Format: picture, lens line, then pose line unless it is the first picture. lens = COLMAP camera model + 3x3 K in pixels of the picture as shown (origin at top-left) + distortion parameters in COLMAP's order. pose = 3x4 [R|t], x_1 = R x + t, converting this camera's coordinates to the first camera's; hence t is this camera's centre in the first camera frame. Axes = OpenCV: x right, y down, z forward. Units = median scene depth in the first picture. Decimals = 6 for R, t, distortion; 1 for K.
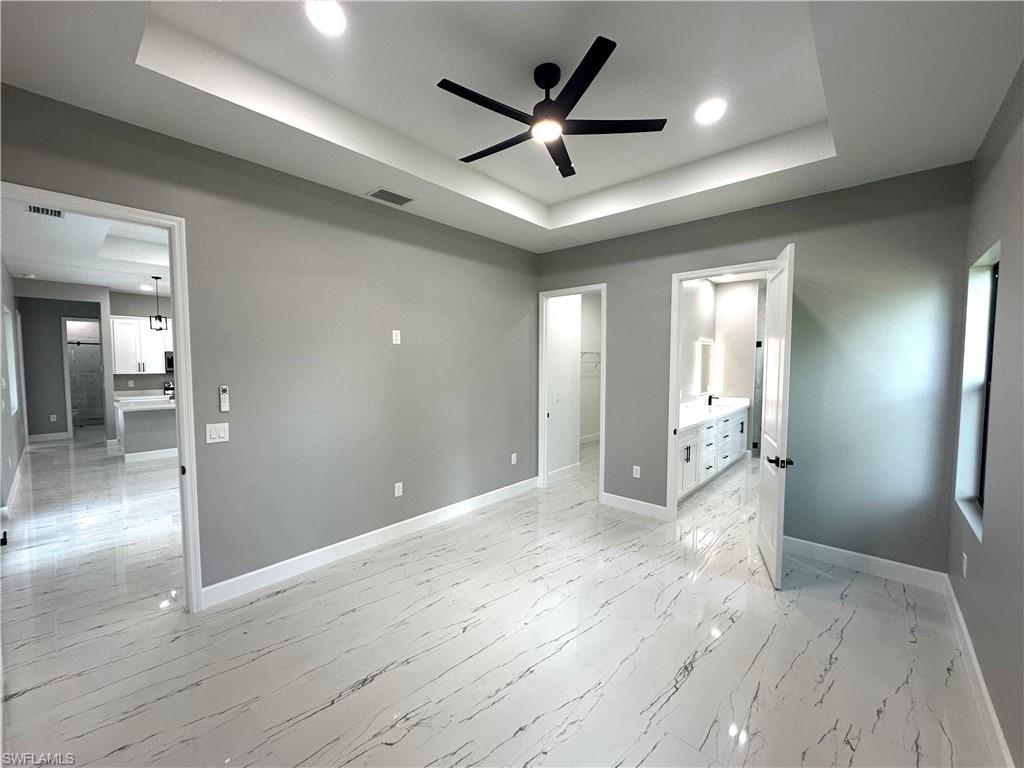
lens RADIAL K [[408.9, 0, 505.1], [0, 408.9, 382.4], [0, 0, 1]] dist [-0.002582, 0.000588]
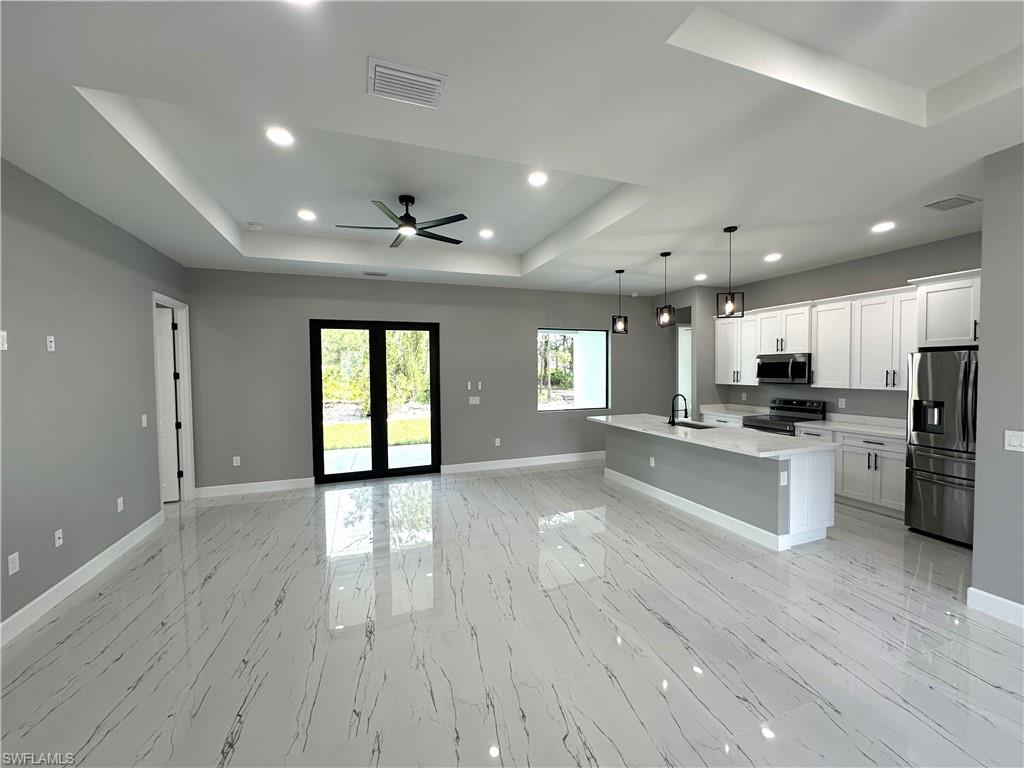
lens RADIAL K [[408.9, 0, 512.0], [0, 408.9, 386.7], [0, 0, 1]] dist [-0.002582, 0.000588]
pose [[-0.464000, 0.038310, -0.885006, 0.012606], [-0.037876, 0.997293, 0.063028, -0.050356], [0.885025, 0.062766, -0.461293, 0.968357]]
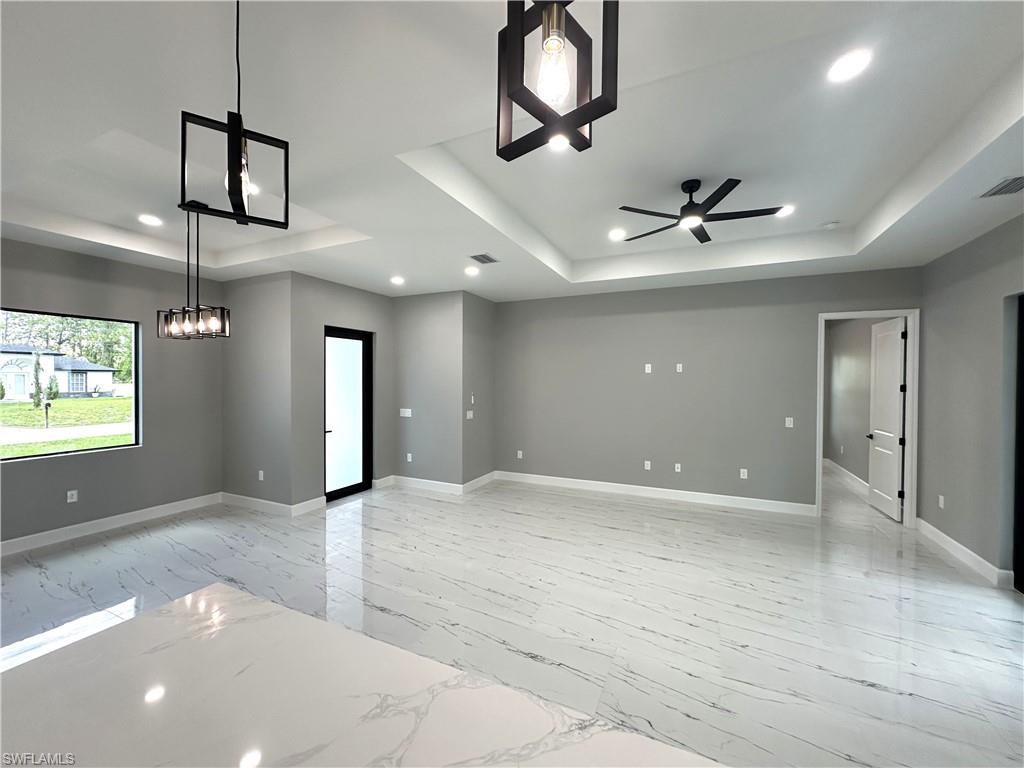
lens RADIAL K [[408.9, 0, 511.3], [0, 408.9, 385.3], [0, 0, 1]] dist [-0.002582, 0.000588]
pose [[-0.284328, -0.017659, 0.958565, -0.694035], [0.046728, 0.998387, 0.032253, -0.056651], [-0.957588, 0.053962, -0.283044, 0.923182]]
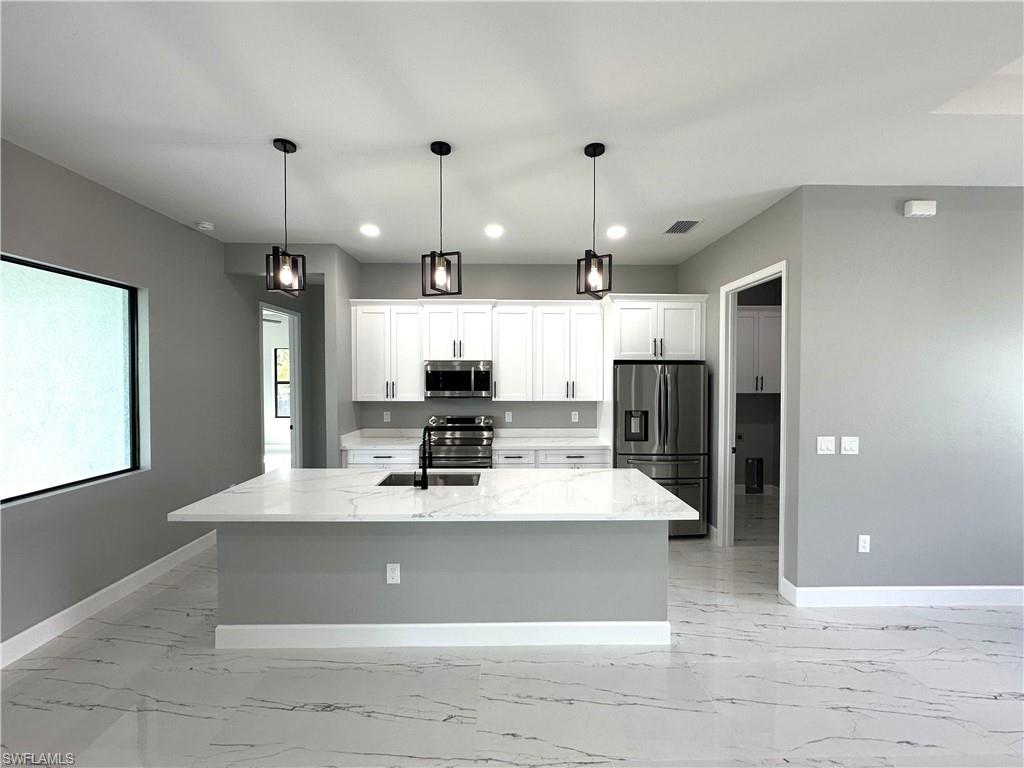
lens RADIAL K [[408.9, 0, 511.4], [0, 408.9, 384.1], [0, 0, 1]] dist [-0.002582, 0.000588]
pose [[0.682576, 0.013313, -0.730693, -0.364672], [-0.037837, 0.999137, -0.017141, -0.040978], [0.729834, 0.039347, 0.682491, 0.728528]]
